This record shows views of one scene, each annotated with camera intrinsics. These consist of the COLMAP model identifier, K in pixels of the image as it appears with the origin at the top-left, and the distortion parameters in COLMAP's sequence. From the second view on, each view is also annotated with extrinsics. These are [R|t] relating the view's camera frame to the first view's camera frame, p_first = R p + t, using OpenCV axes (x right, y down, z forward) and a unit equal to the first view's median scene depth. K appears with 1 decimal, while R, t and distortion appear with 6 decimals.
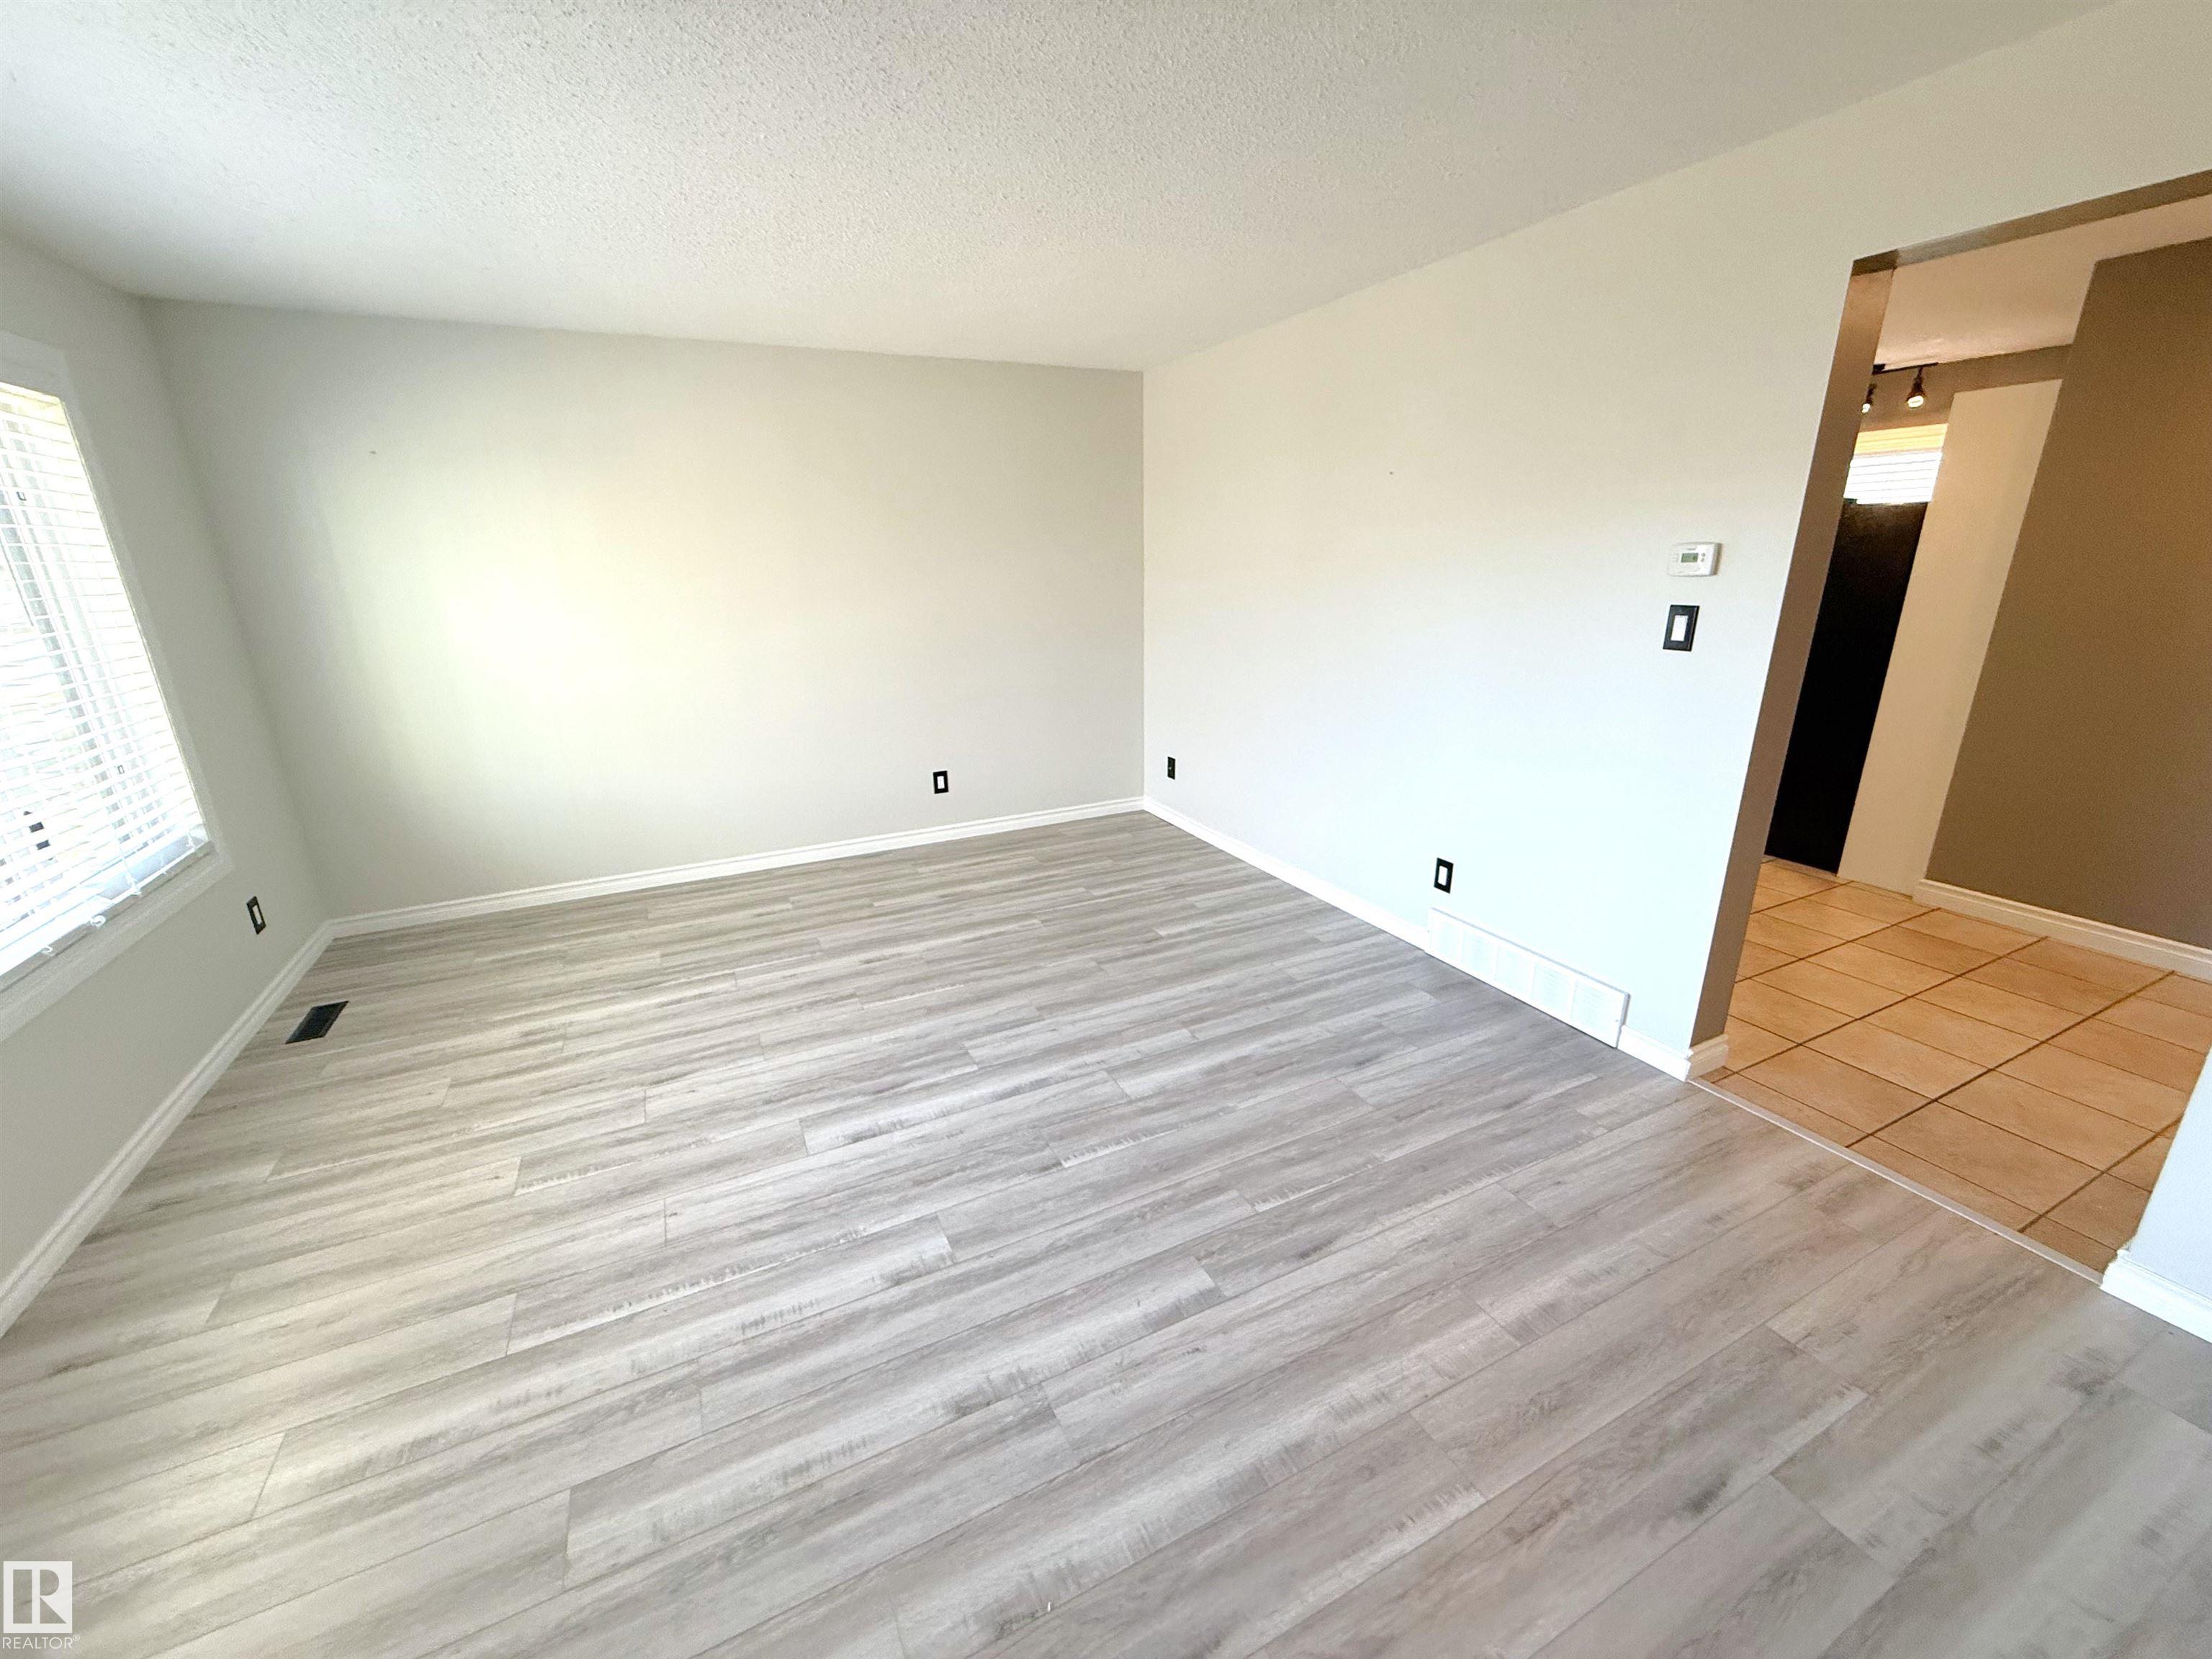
lens RADIAL K [[877.3, 0, 1102.8], [0, 877.3, 829.2], [0, 0, 1]] dist [-0.001806, 0.000377]
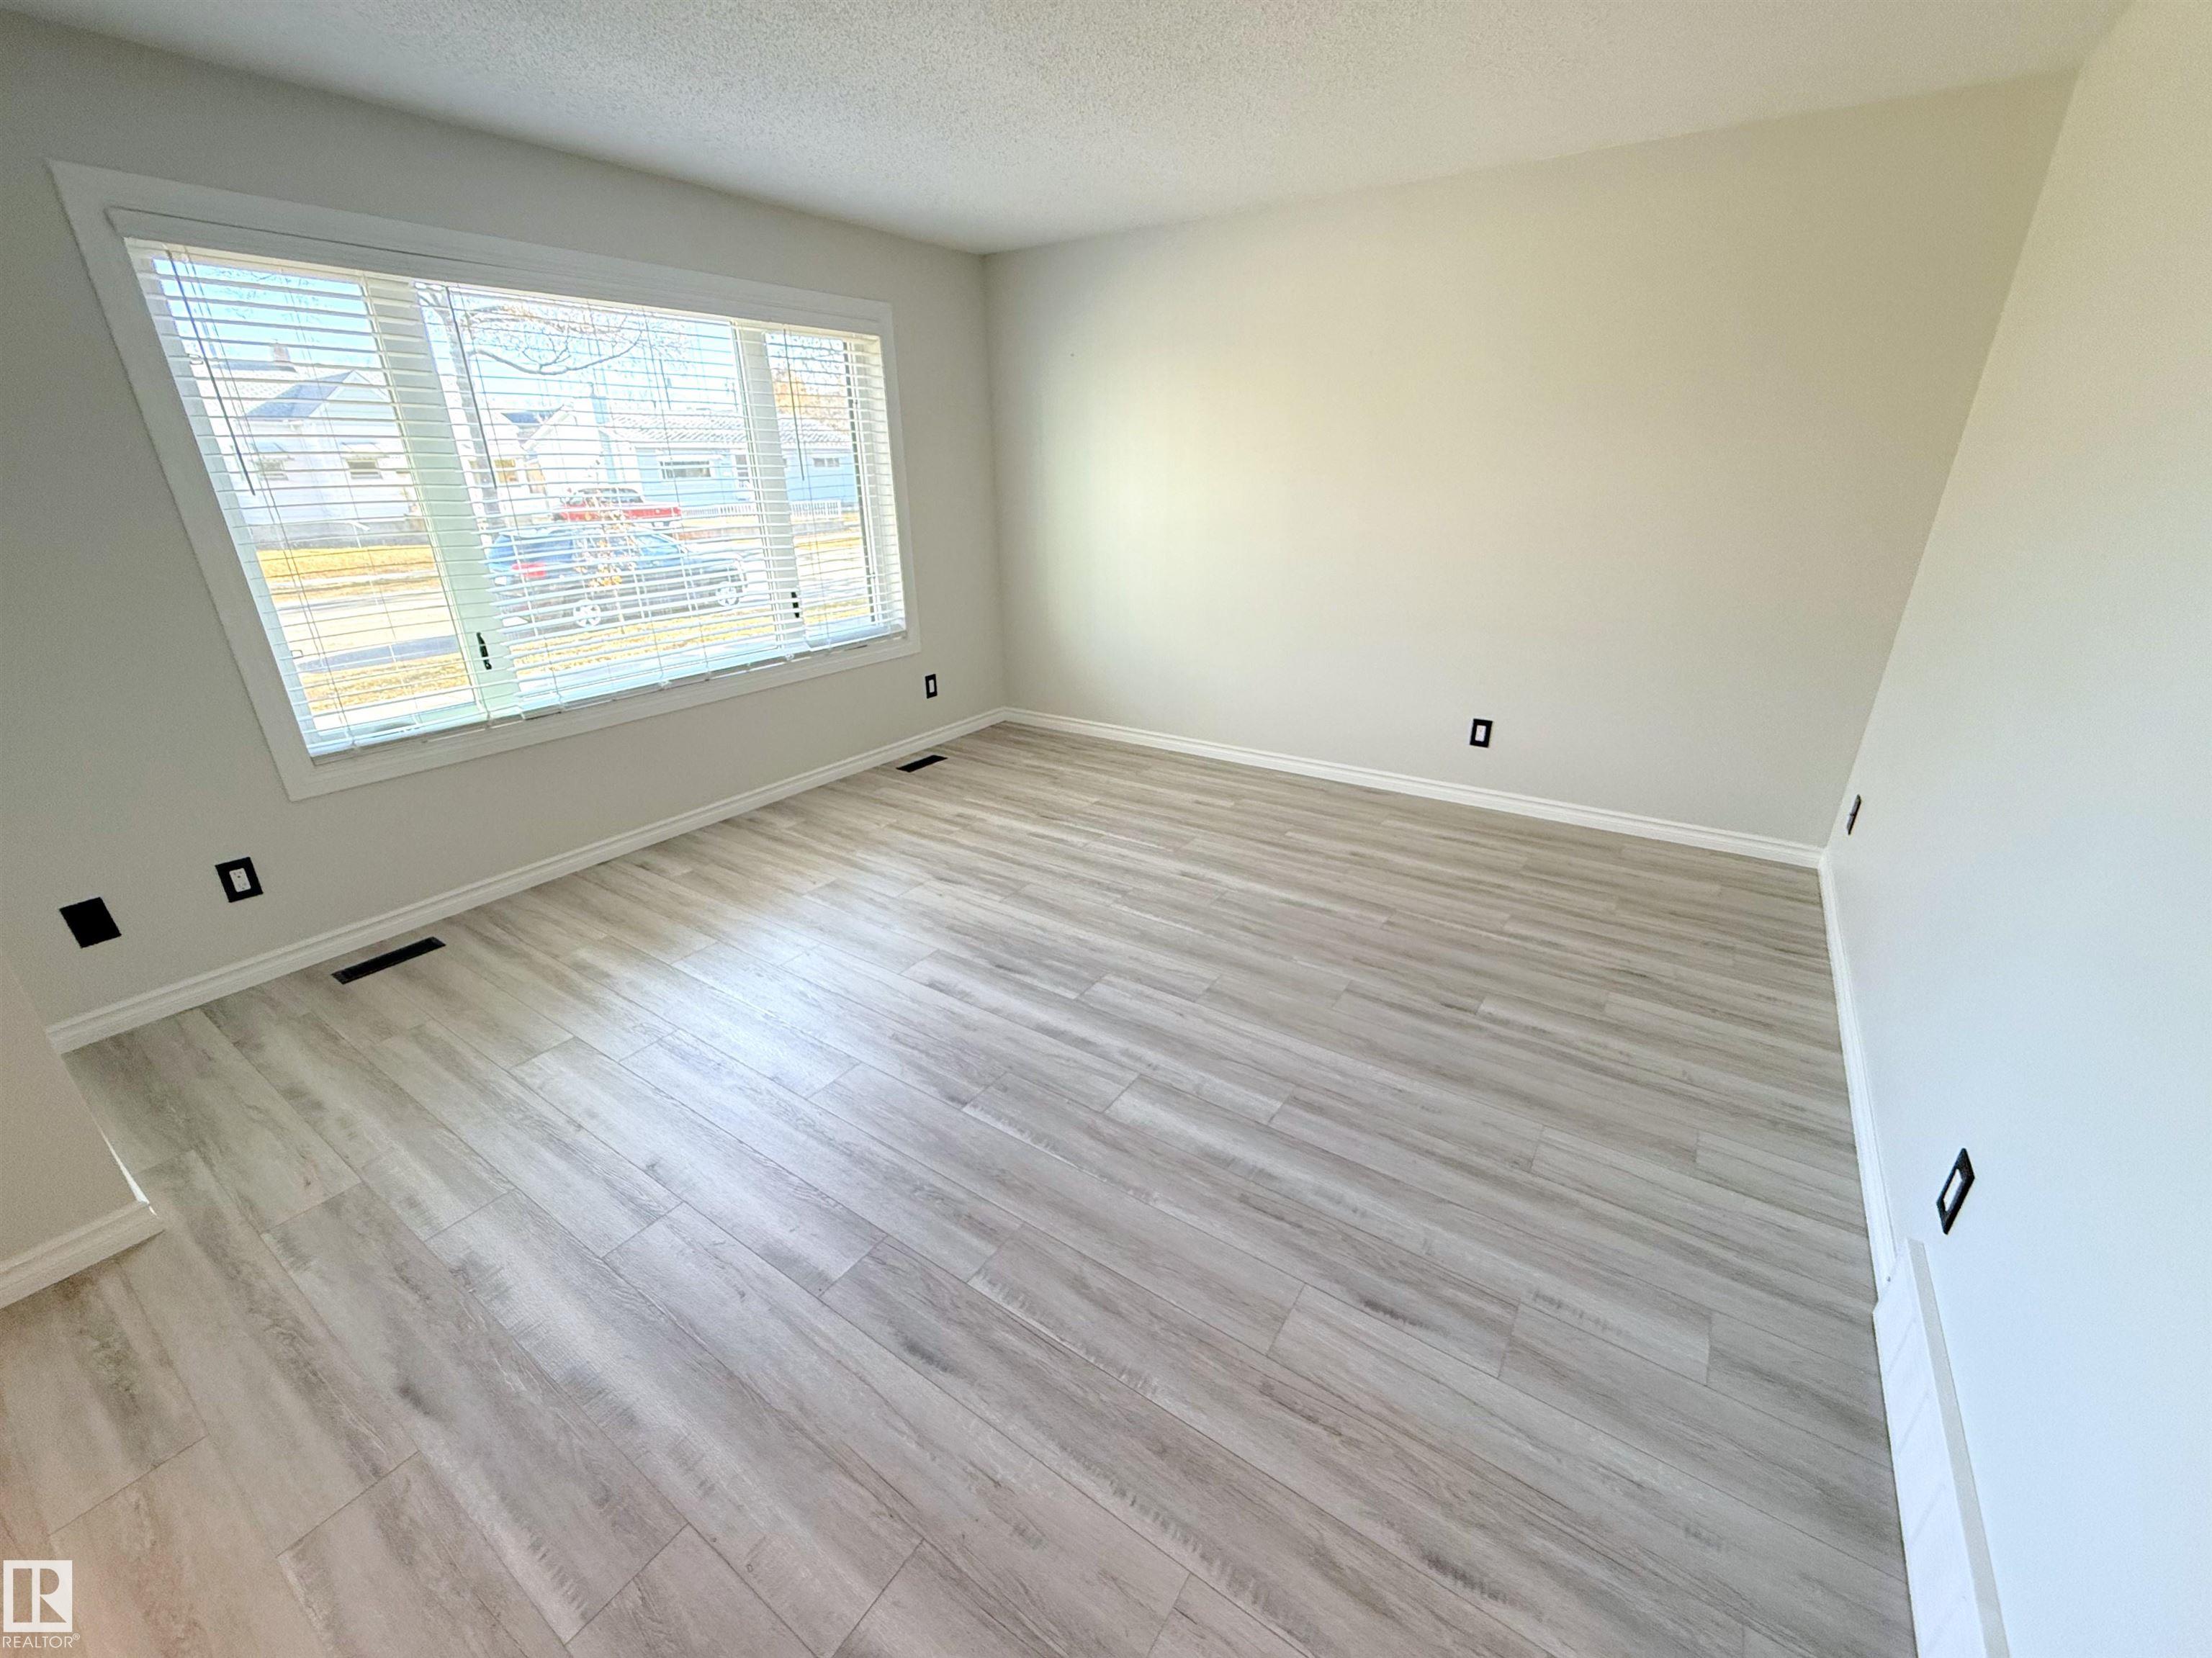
lens RADIAL K [[902.2, 0, 1106.0], [0, 902.2, 829.0], [0, 0, 1]] dist [-0.001099, -0.000119]
pose [[0.493021, 0.339953, -0.800851, 0.548254], [-0.261549, 0.935833, 0.236237, -0.125475], [0.829773, 0.092992, 0.550300, 0.449255]]
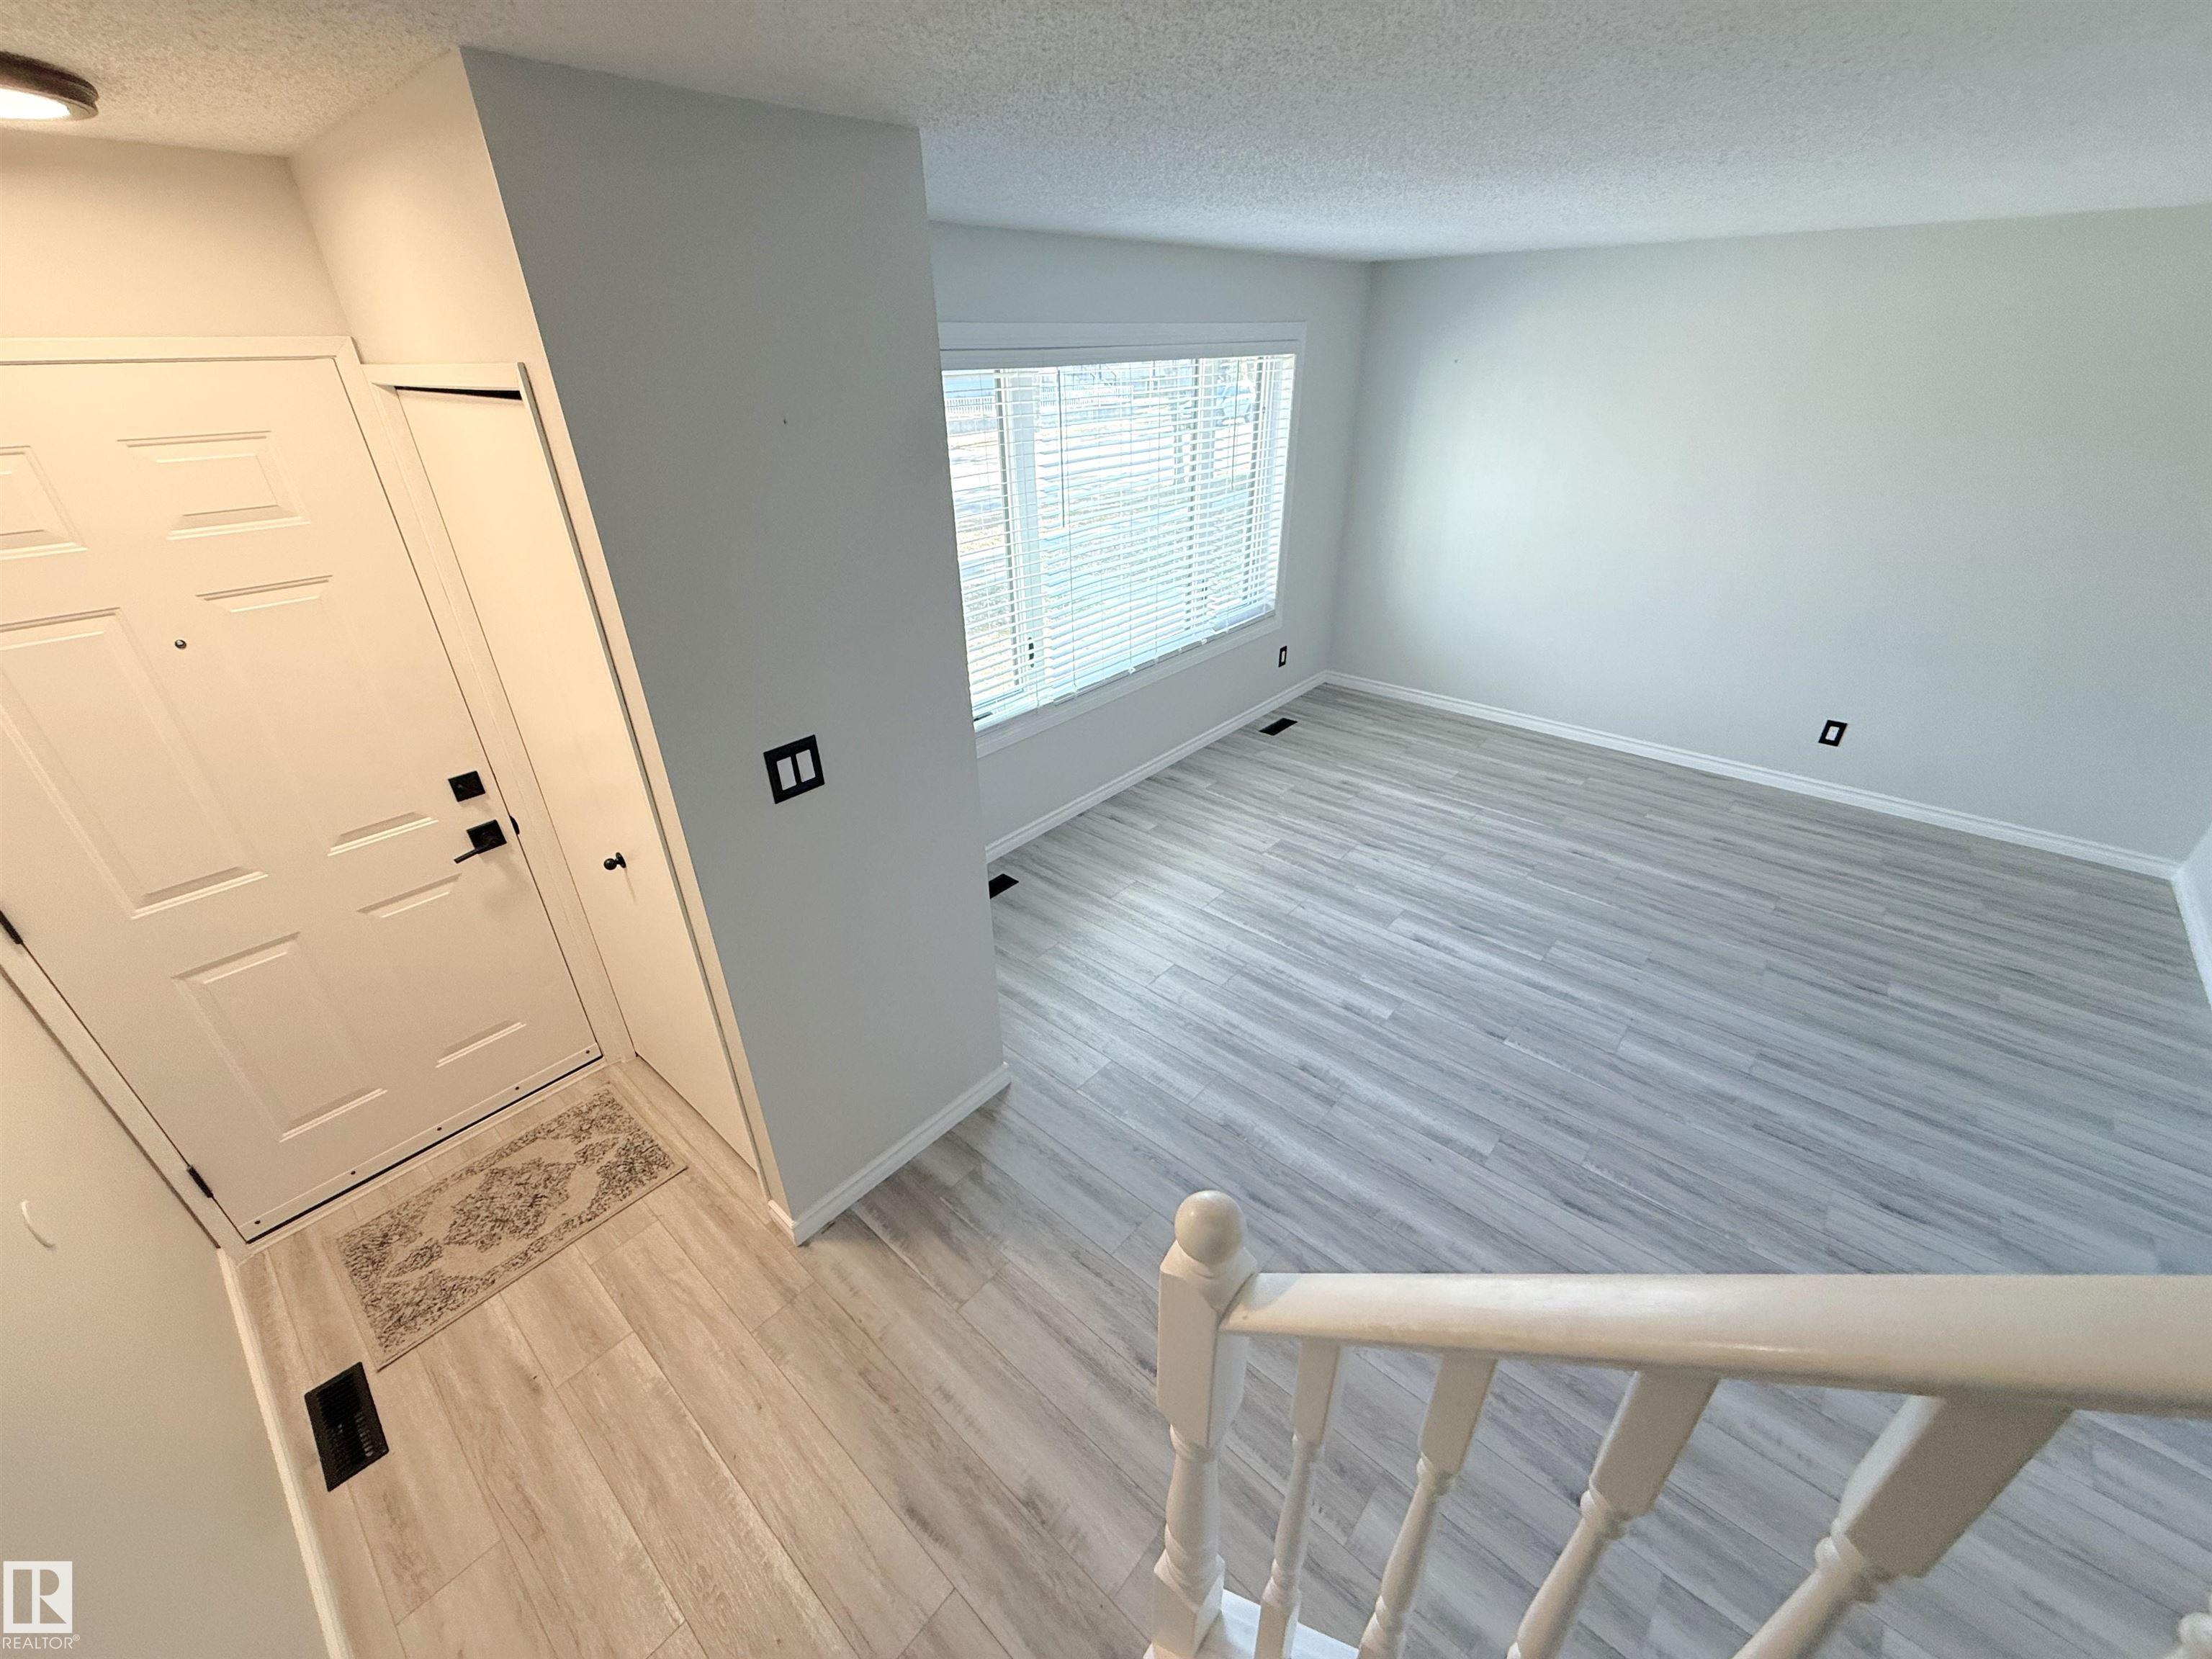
lens RADIAL K [[892.9, 0, 1097.0], [0, 892.9, 827.9], [0, 0, 1]] dist [-0.000405, 0.000712]
pose [[0.380441, 0.455059, -0.805100, 0.501259], [-0.269587, 0.887322, 0.374142, -0.173686], [0.884639, 0.074706, 0.460252, -0.117648]]
